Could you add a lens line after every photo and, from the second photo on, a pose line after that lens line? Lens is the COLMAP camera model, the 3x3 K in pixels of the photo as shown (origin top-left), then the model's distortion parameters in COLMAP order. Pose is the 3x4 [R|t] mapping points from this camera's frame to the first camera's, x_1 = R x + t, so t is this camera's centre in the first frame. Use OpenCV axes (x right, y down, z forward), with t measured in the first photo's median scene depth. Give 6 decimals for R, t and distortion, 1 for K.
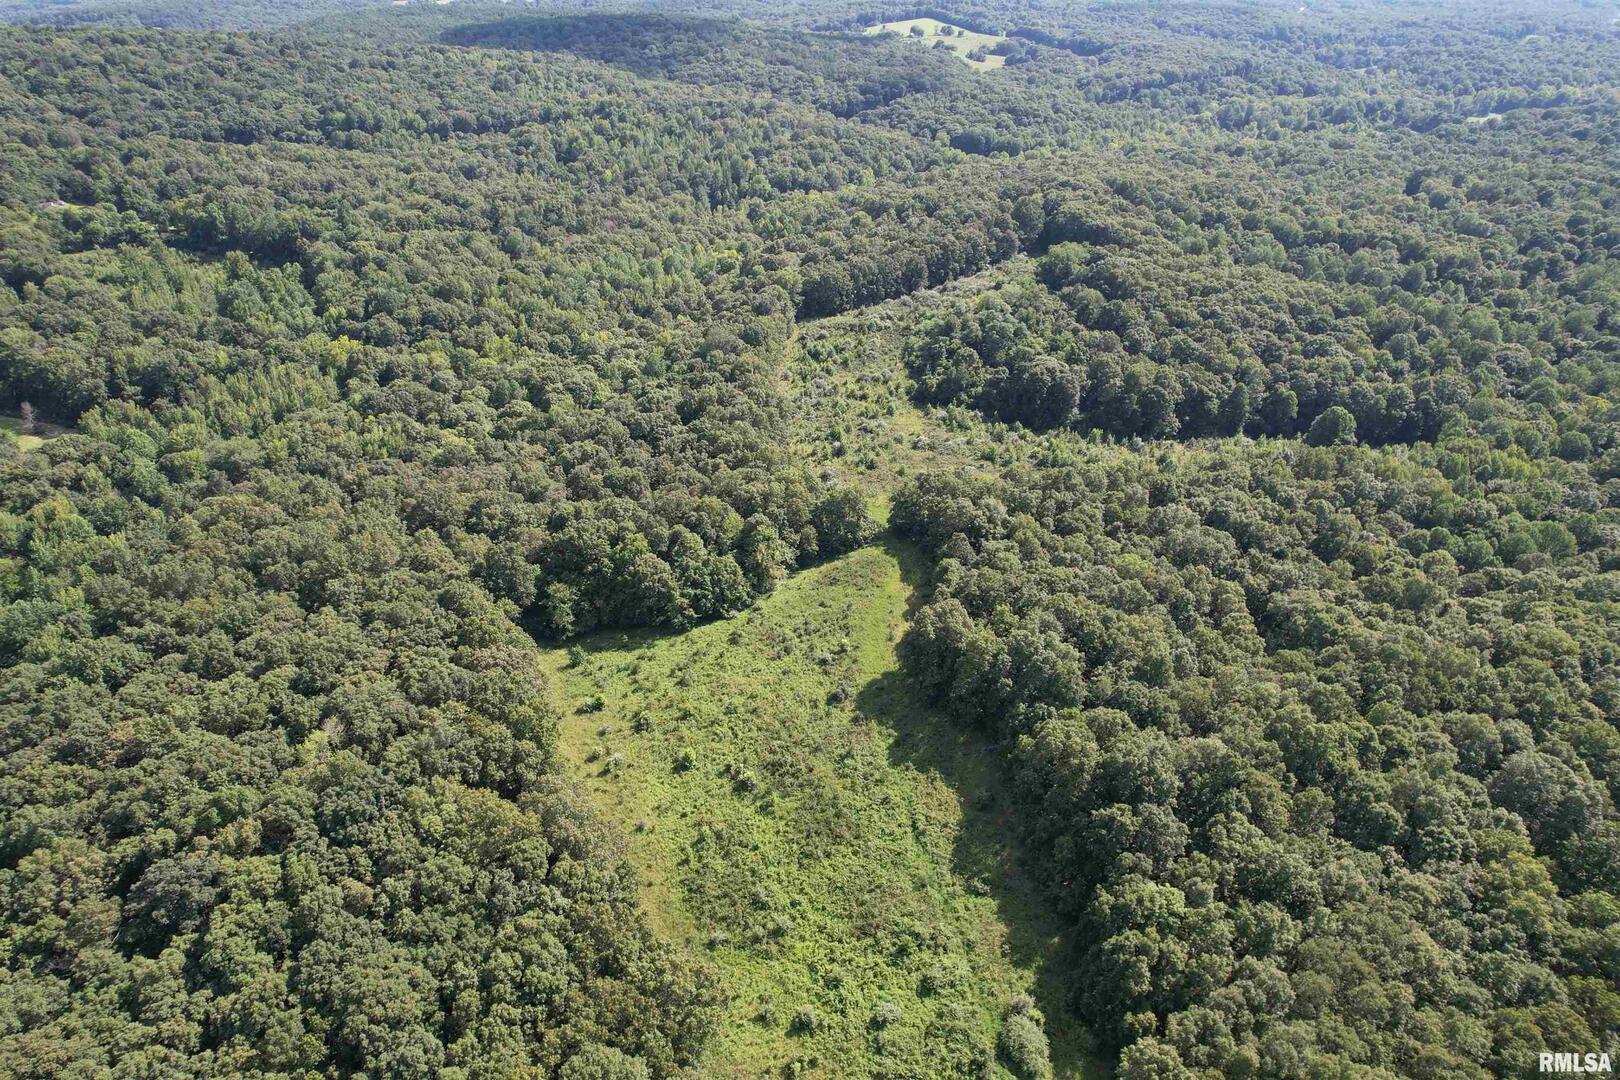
lens RADIAL K [[1044.9, 0, 820.6], [0, 1044.9, 539.6], [0, 0, 1]] dist [-0.071356, 0.068934]
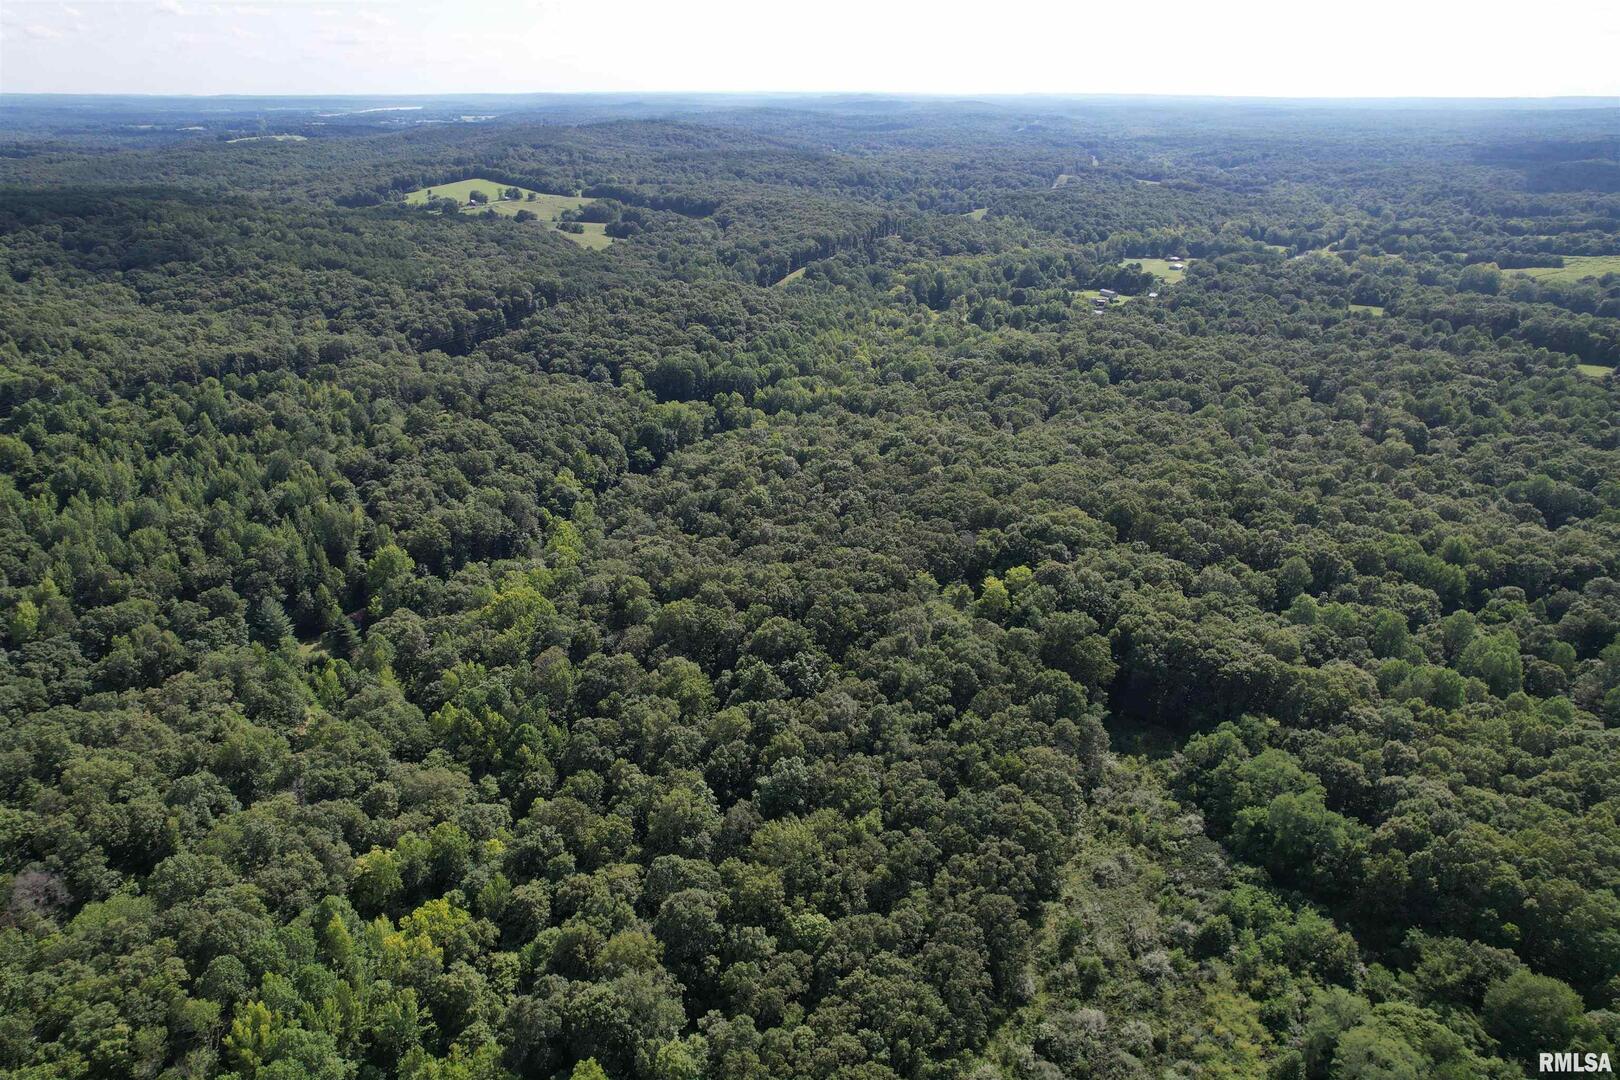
lens RADIAL K [[1044.9, 0, 801.2], [0, 1044.9, 545.3], [0, 0, 1]] dist [-0.071356, 0.068934]
pose [[0.910529, -0.166876, 0.378271, -0.086545], [0.207785, 0.975686, -0.069727, -0.362438], [-0.357438, 0.142088, 0.923065, 0.617022]]
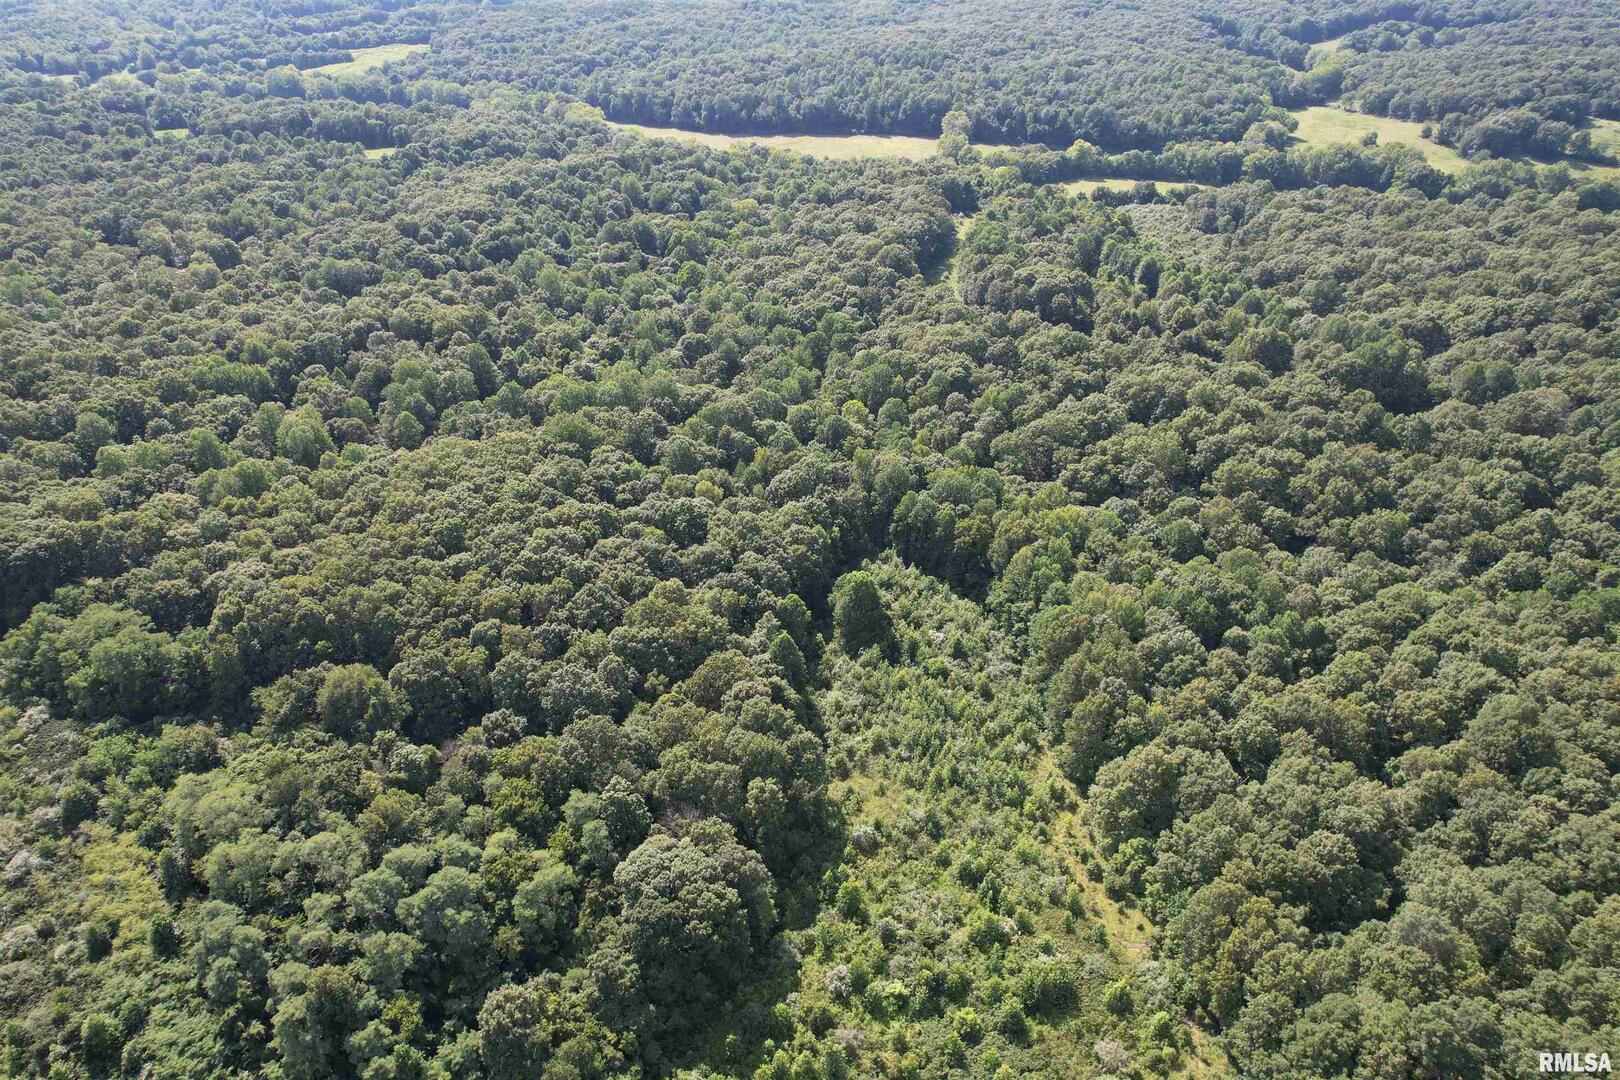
lens RADIAL K [[1044.9, 0, 814.7], [0, 1044.9, 545.4], [0, 0, 1]] dist [-0.071356, 0.068934]
pose [[0.163019, -0.536143, 0.828236, -0.049386], [0.498658, 0.769127, 0.399730, -0.309291], [-0.851331, 0.347843, 0.392734, 0.525157]]
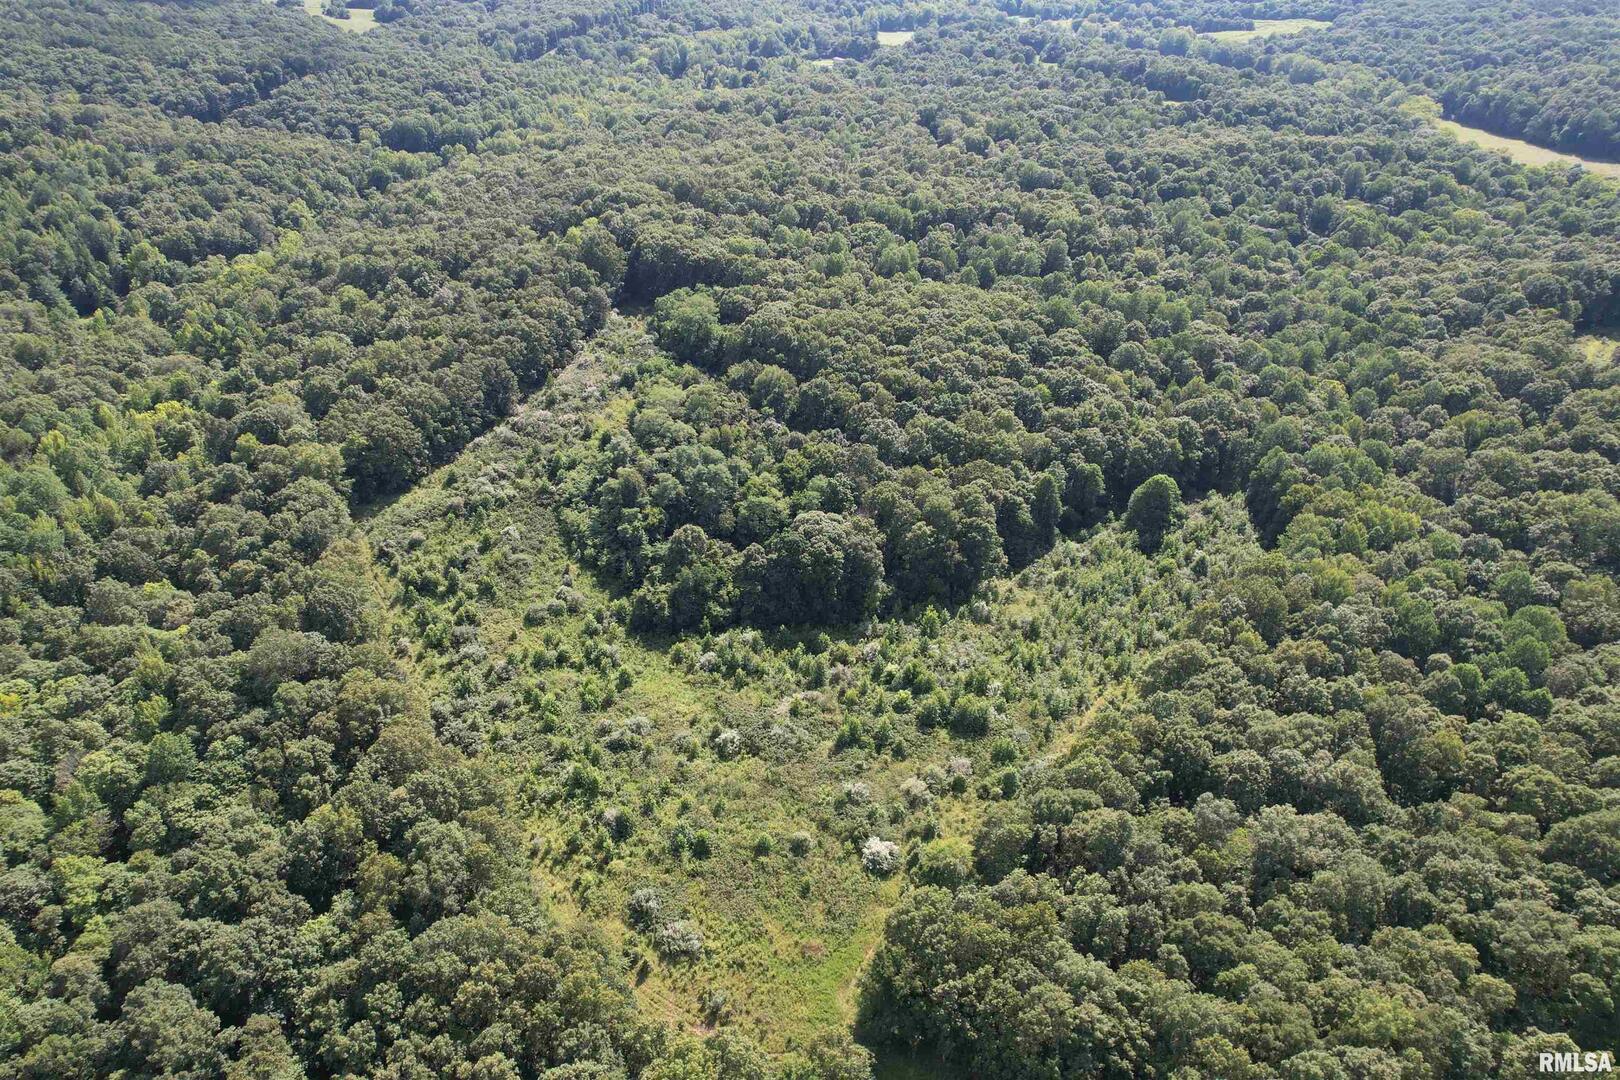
lens RADIAL K [[1044.9, 0, 812.5], [0, 1044.9, 546.5], [0, 0, 1]] dist [-0.071356, 0.068934]
pose [[0.841850, -0.300501, 0.448317, -0.064735], [0.272740, 0.953659, 0.127073, -0.176262], [-0.465727, 0.015297, 0.884796, 0.298899]]
